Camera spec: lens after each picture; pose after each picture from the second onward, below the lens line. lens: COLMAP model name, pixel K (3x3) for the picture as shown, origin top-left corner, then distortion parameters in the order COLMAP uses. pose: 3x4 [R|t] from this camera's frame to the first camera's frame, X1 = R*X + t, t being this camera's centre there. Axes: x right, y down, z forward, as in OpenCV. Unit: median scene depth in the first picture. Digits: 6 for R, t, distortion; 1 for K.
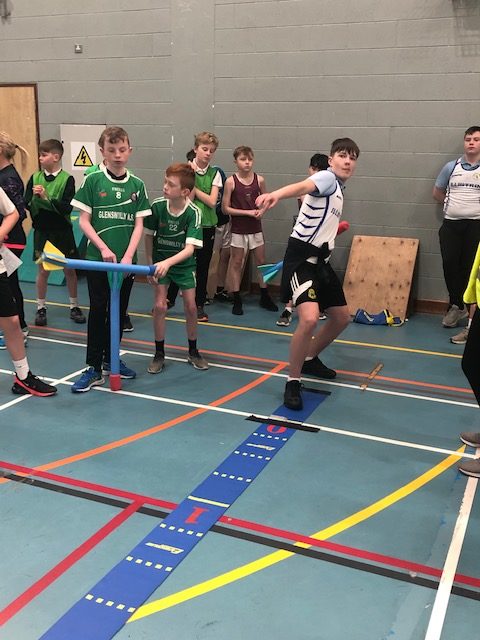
lens RADIAL K [[673.0, 0, 238.0], [0, 673.0, 334.0], [0, 0, 1]] dist [-0.087328, 0.178257]
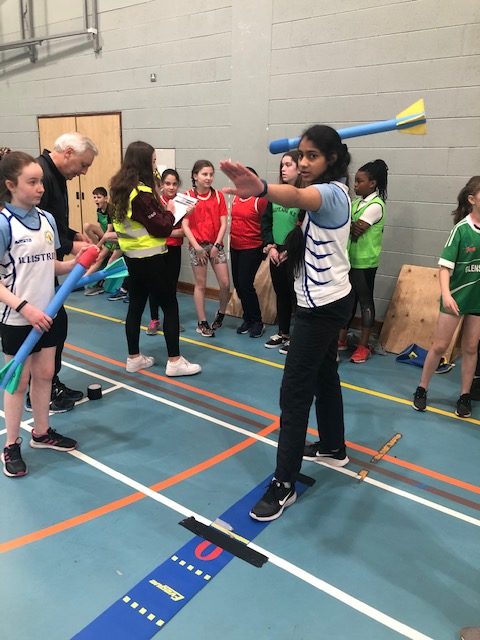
lens RADIAL K [[523.7, 0, 241.8], [0, 523.7, 311.5], [0, 0, 1]] dist [0.046089, -0.001886]
pose [[0.977486, 0.055365, -0.203607, 0.111631], [-0.057838, 0.998307, -0.006210, -0.067718], [0.202918, 0.017846, 0.979033, 0.245992]]
